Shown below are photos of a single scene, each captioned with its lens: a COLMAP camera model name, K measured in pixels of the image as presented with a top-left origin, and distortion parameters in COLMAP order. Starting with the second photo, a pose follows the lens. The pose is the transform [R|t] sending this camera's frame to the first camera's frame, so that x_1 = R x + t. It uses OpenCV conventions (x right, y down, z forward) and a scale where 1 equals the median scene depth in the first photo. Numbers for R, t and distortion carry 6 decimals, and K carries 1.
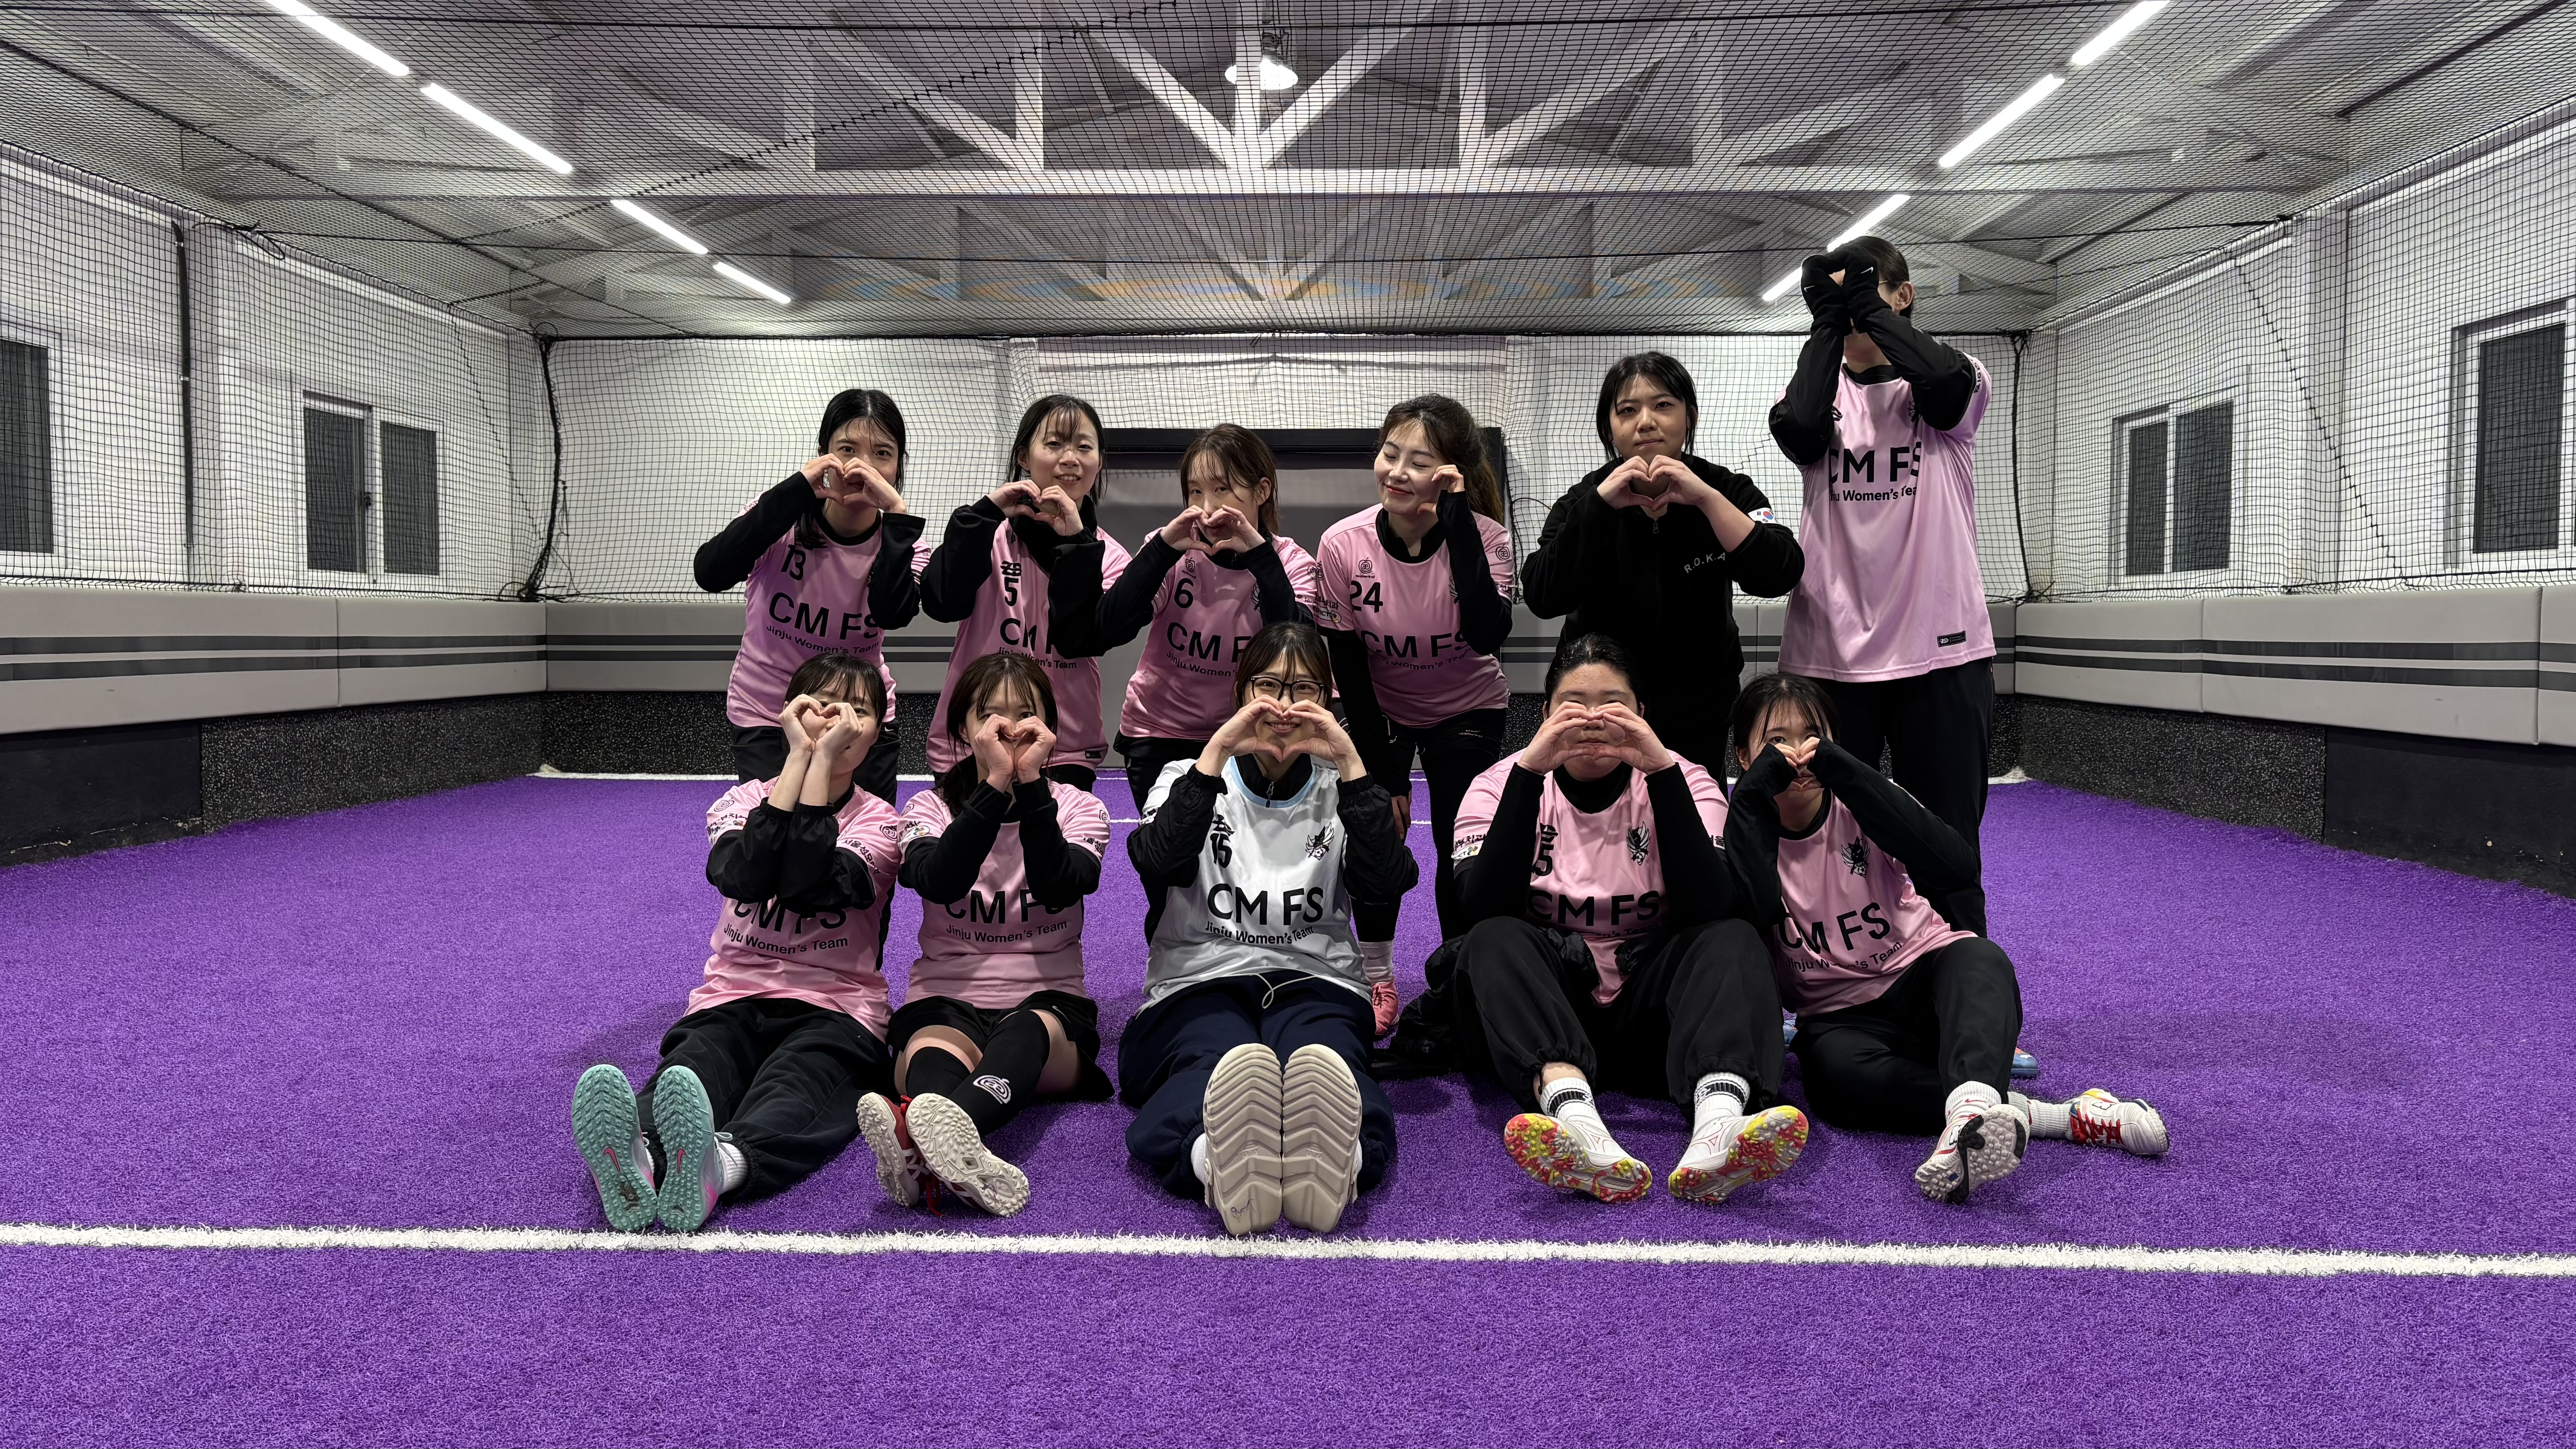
lens RADIAL K [[1979.0, 0, 1280.6], [0, 1979.0, 727.3], [0, 0, 1]] dist [0.037465, -0.056351]
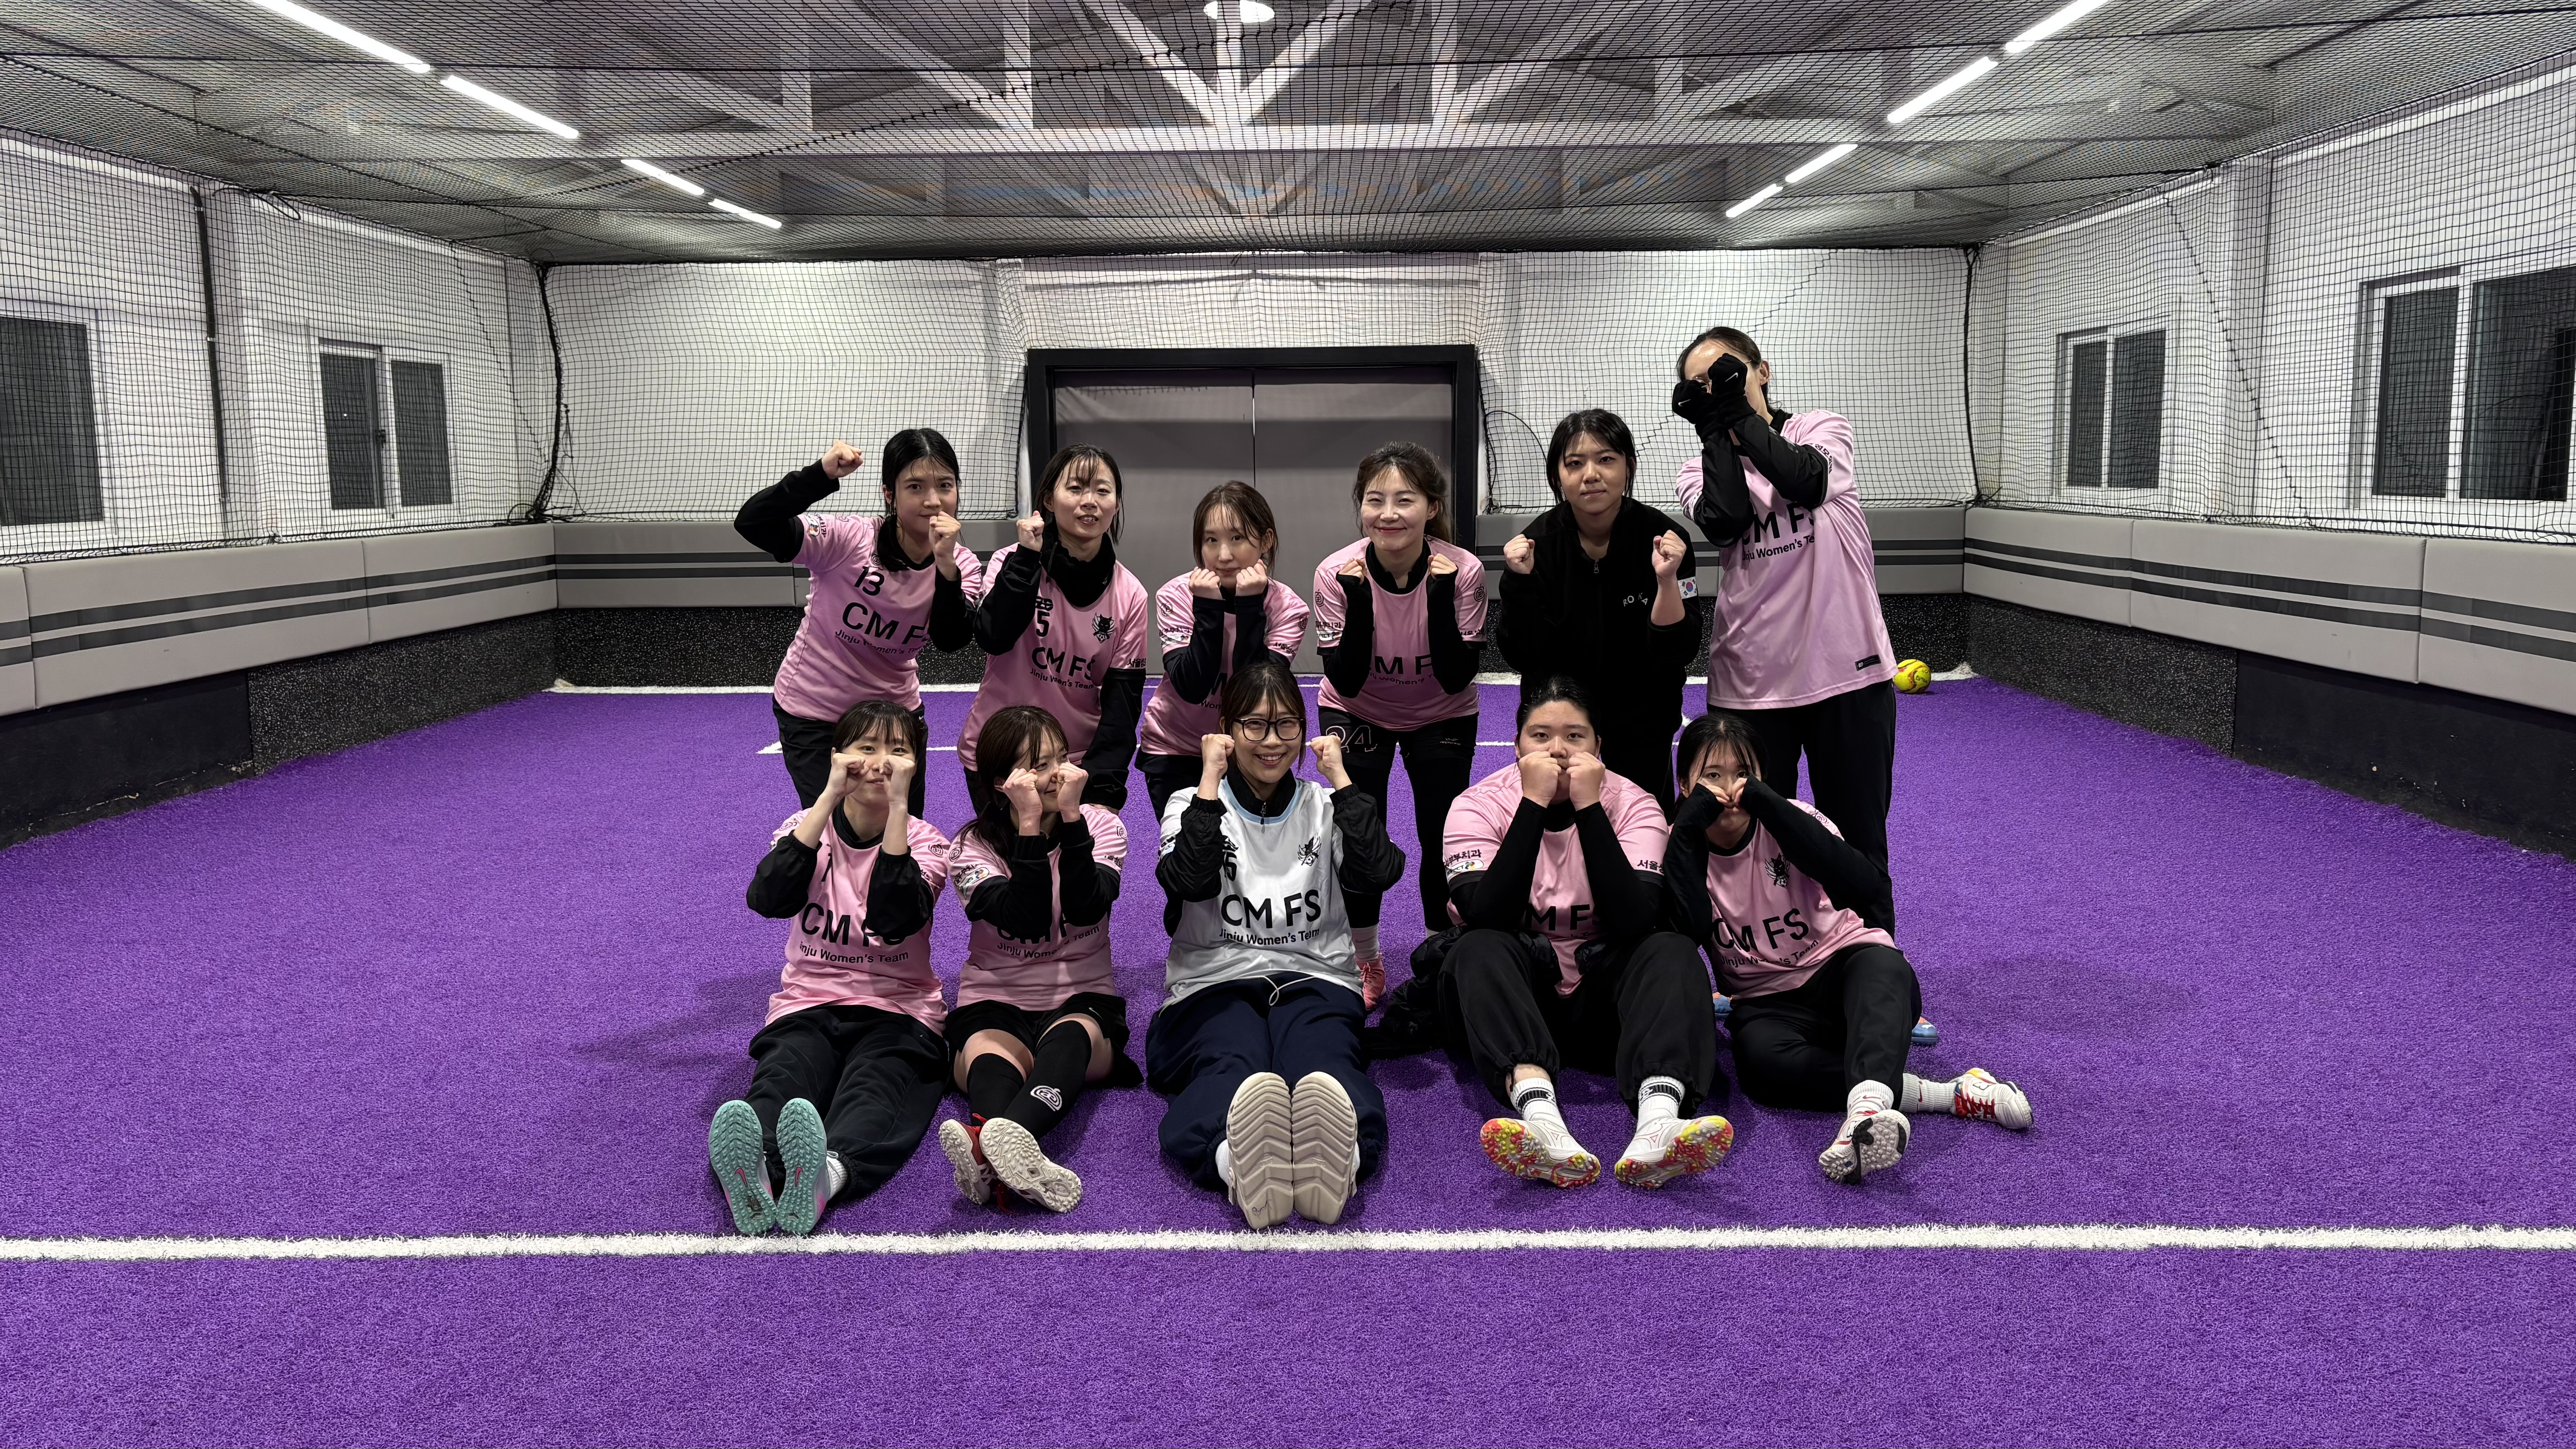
lens RADIAL K [[1985.8, 0, 1296.3], [0, 1985.8, 722.3], [0, 0, 1]] dist [0.001436, 0.005870]
pose [[0.999710, -0.015708, 0.018245, -0.012227], [0.014199, 0.996688, 0.080066, -0.116397], [-0.019442, -0.079784, 0.996623, -0.143583]]
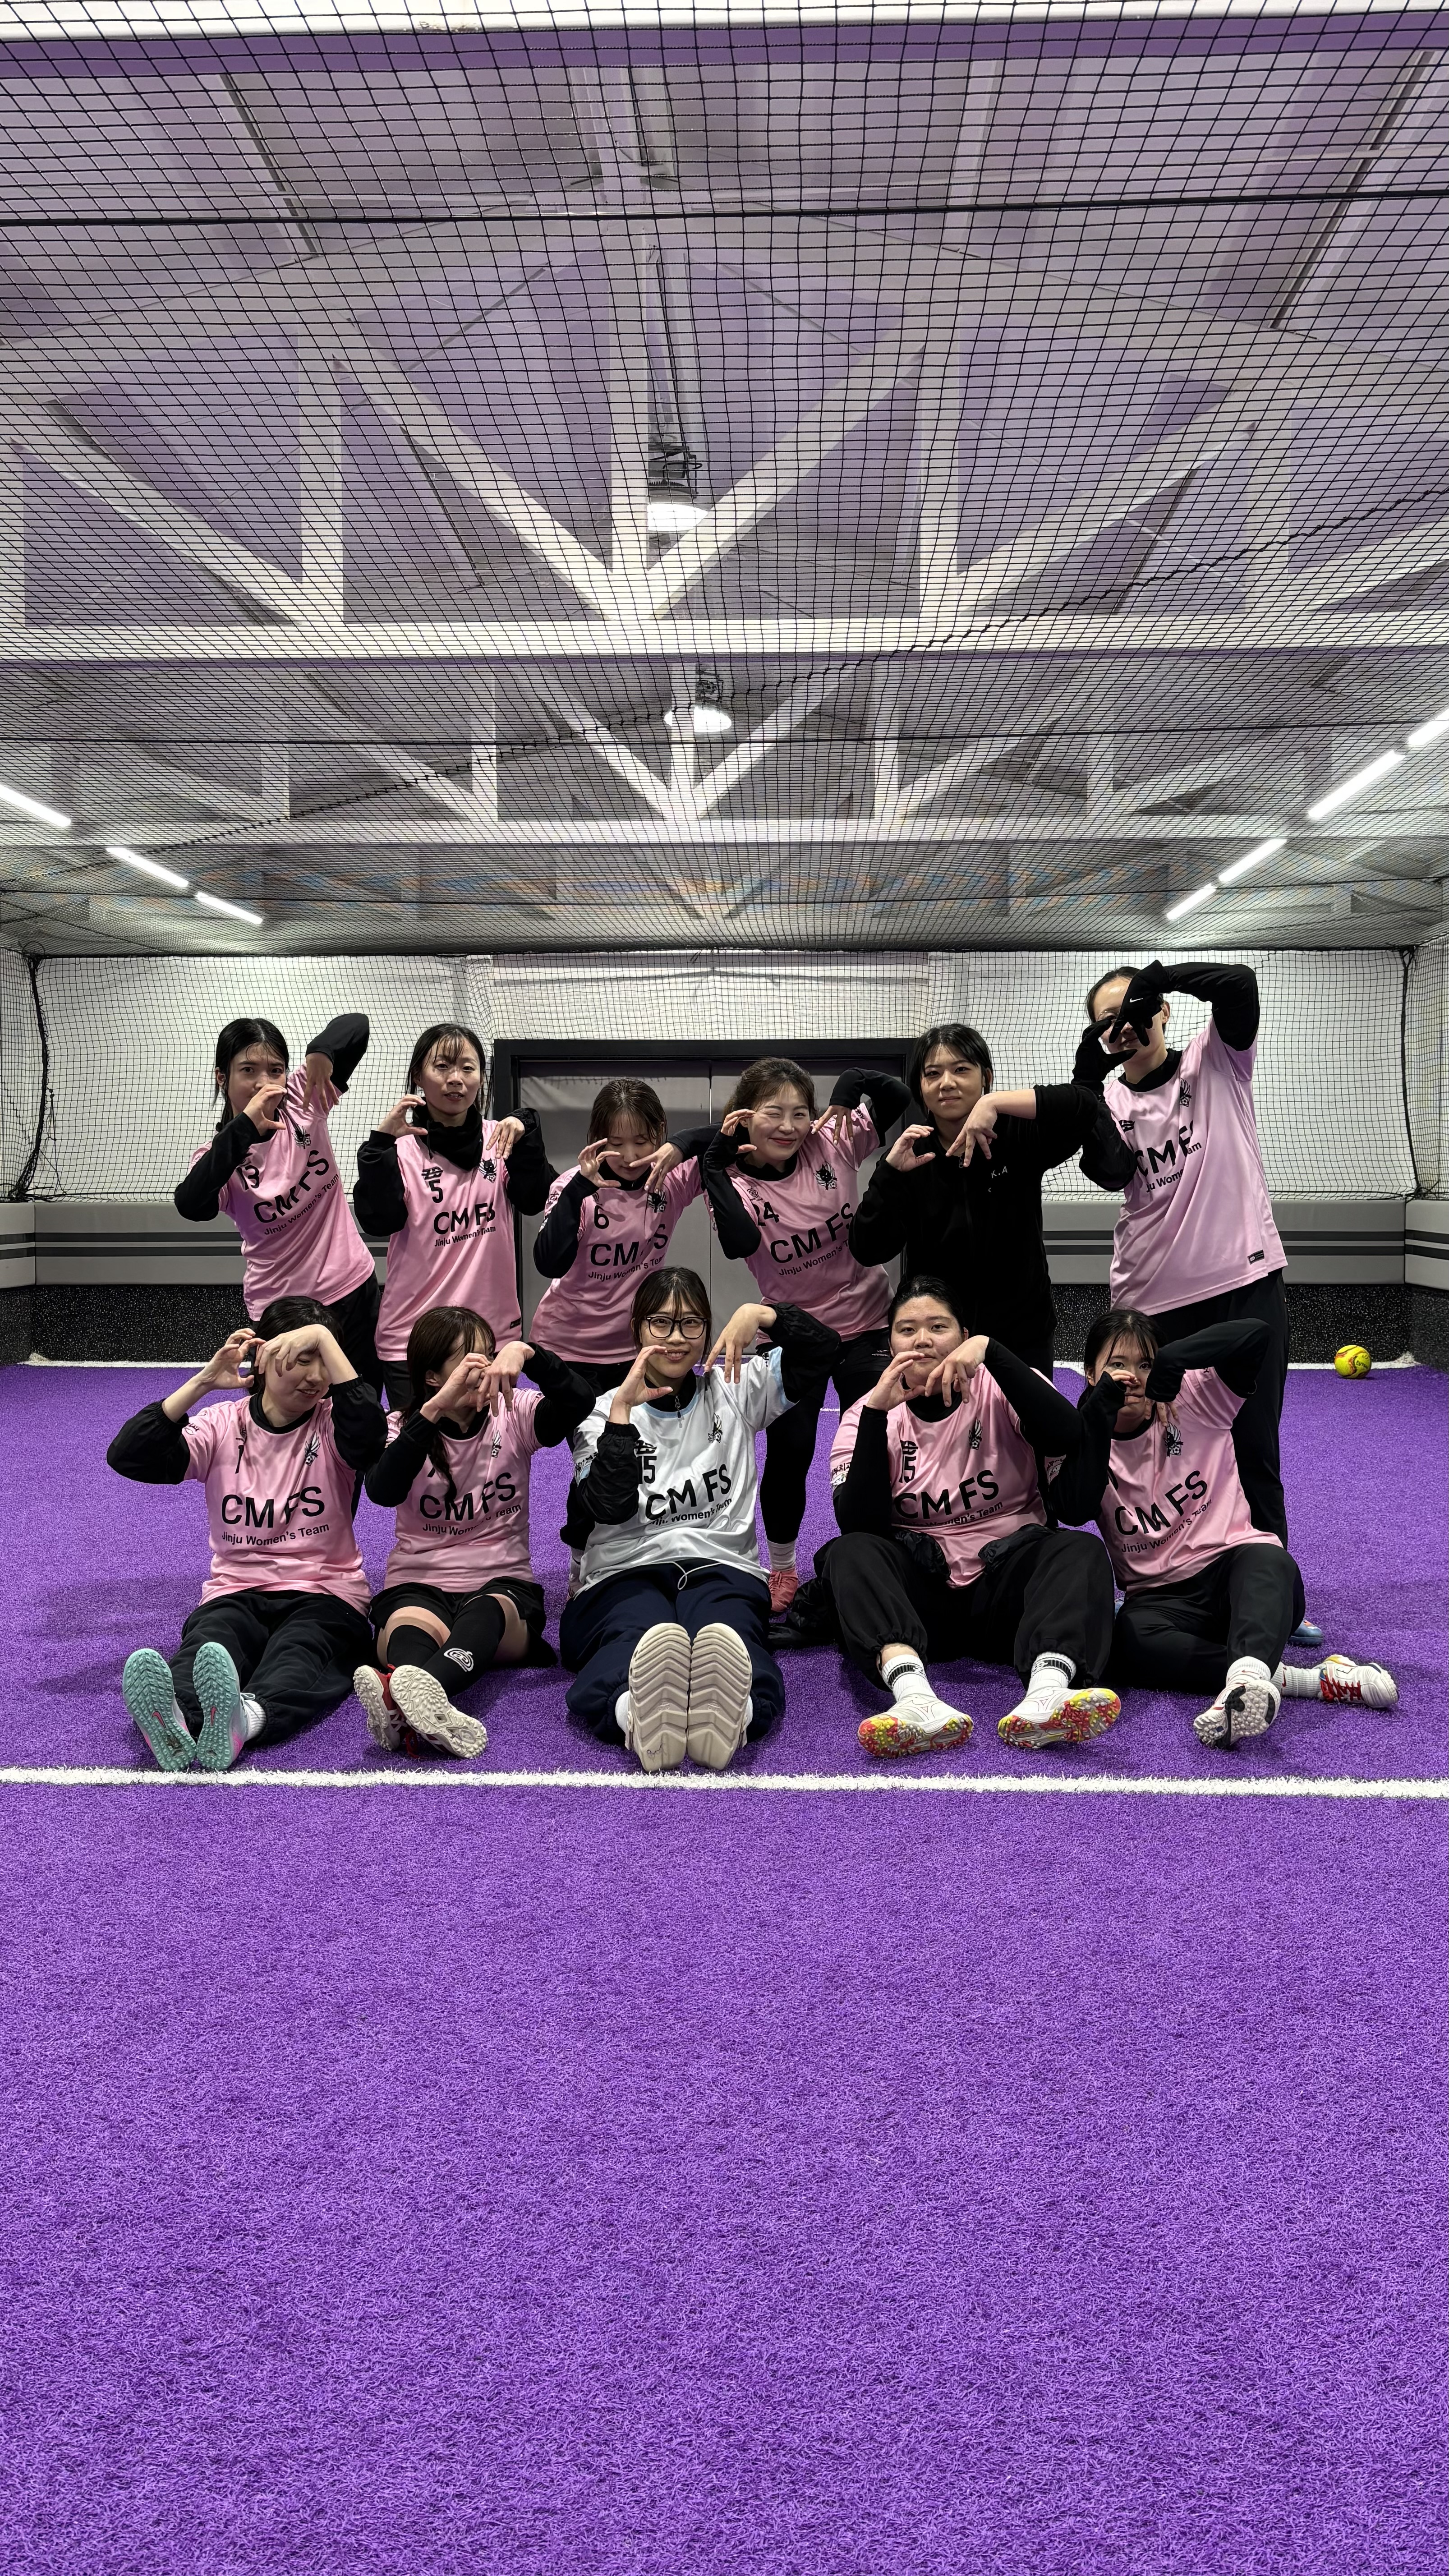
lens RADIAL K [[1979.0, 0, 724.5], [0, 1979.0, 1288.0], [0, 0, 1]] dist [0.037465, -0.056351]
pose [[0.999980, -0.003199, -0.005532, 0.027035], [0.003189, 0.999993, -0.001752, -0.042976], [0.005537, 0.001735, 0.999983, -0.222300]]
